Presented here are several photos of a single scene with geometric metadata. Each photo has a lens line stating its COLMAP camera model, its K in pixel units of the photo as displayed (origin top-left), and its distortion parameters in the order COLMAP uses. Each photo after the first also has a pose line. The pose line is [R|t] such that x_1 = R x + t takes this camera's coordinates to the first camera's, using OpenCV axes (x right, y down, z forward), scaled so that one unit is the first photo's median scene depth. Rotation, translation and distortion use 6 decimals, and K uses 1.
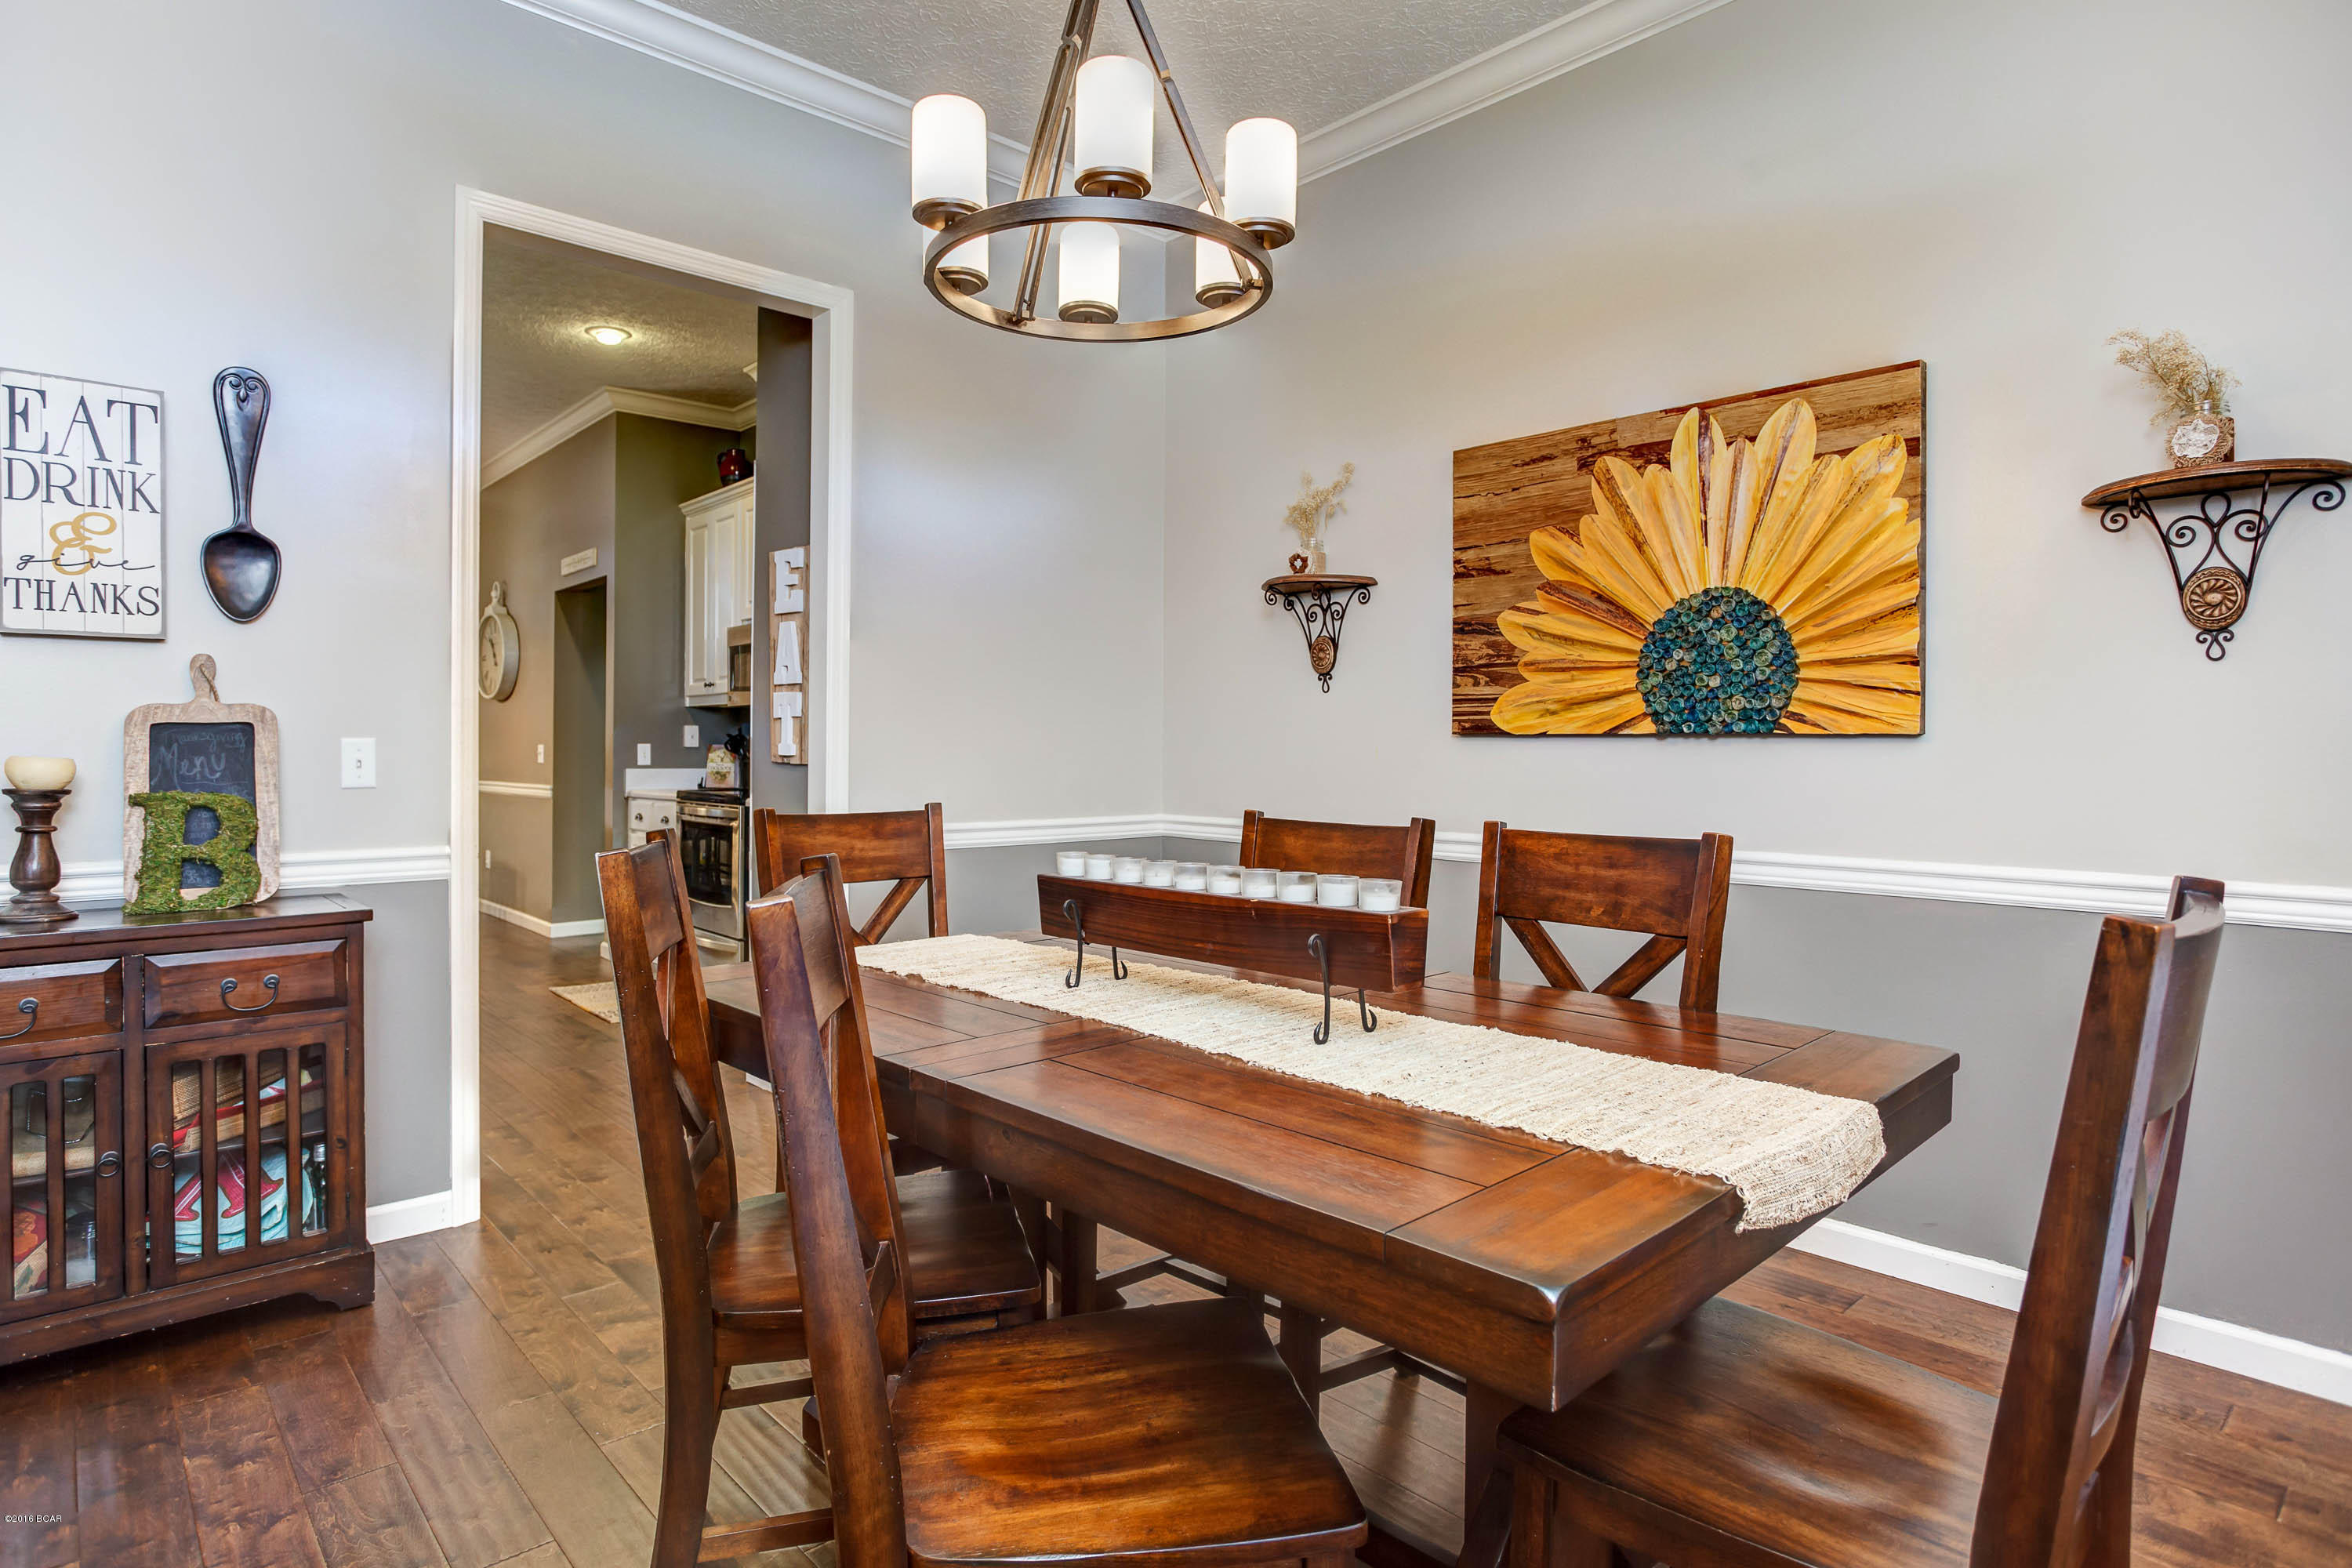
lens RADIAL K [[1232.5, 0, 1173.3], [0, 1232.5, 784.4], [0, 0, 1]] dist [-0.000738, 0.000008]
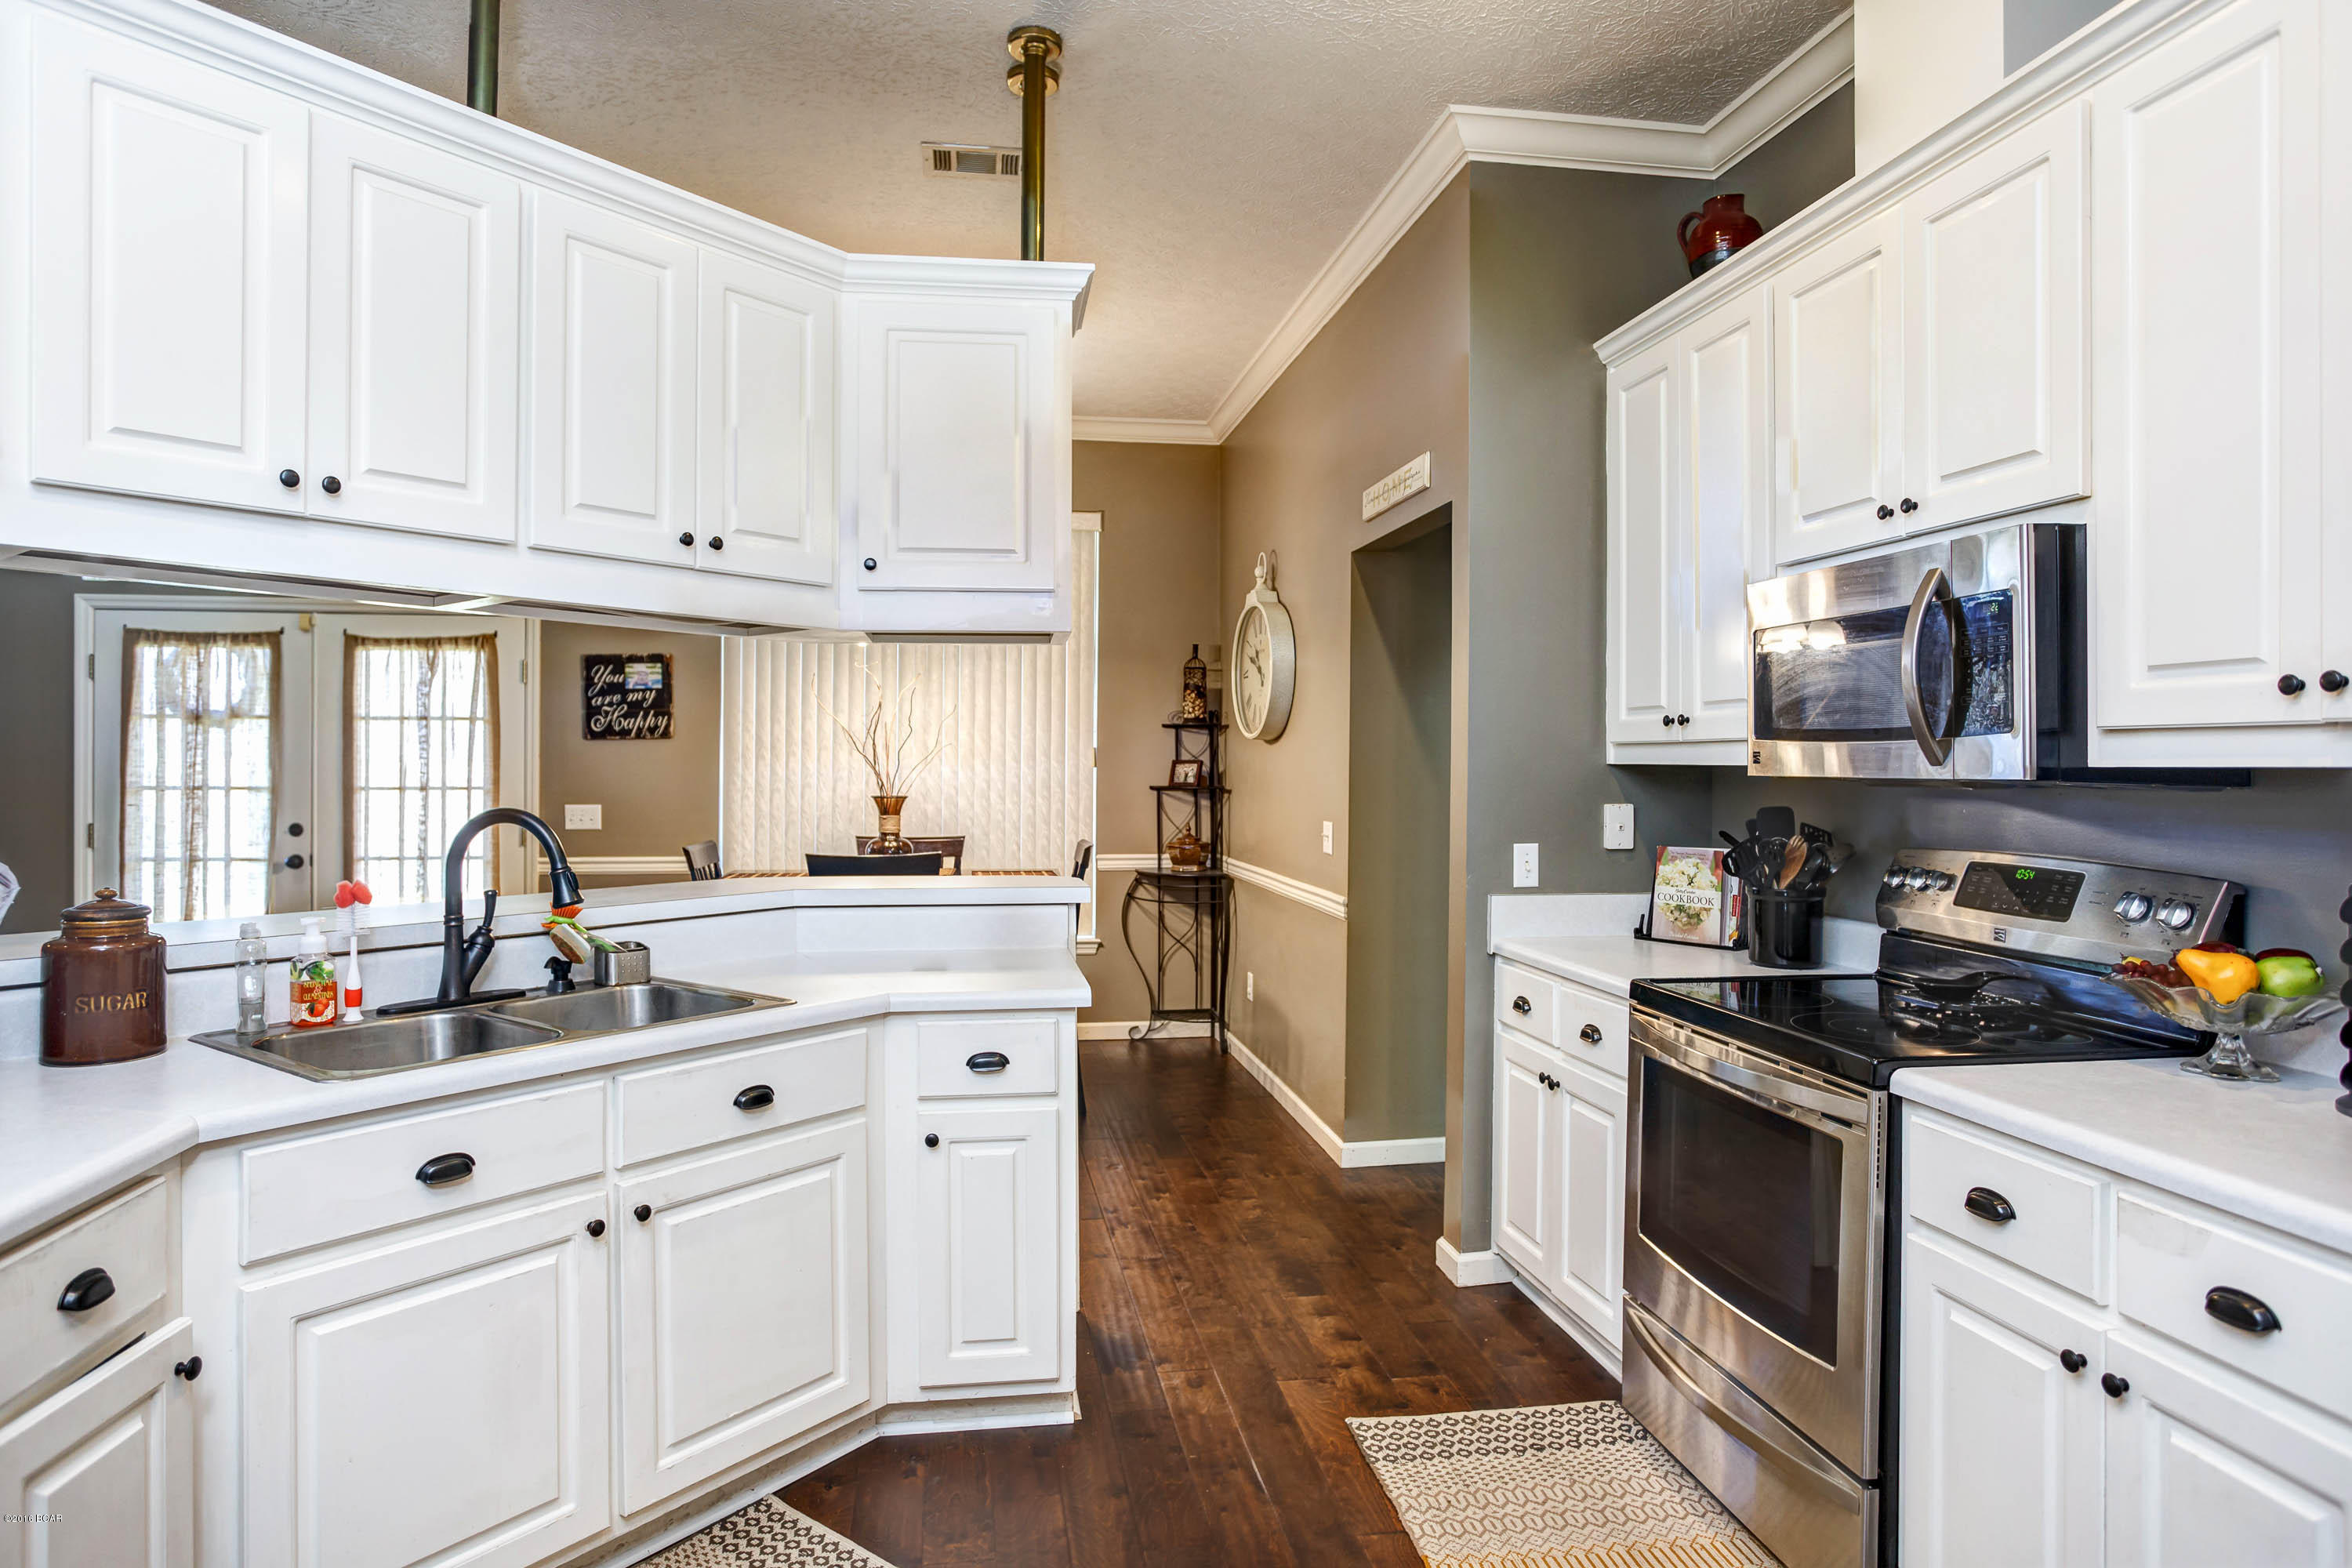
lens RADIAL K [[1384.2, 0, 1170.2], [0, 1384.2, 769.1], [0, 0, 1]] dist [0.003217, -0.000087]
pose [[0.839518, -0.001483, -0.543330, -0.247366], [-0.007489, 0.999870, -0.014301, -0.052090], [0.543281, 0.016074, 0.839397, 0.461202]]
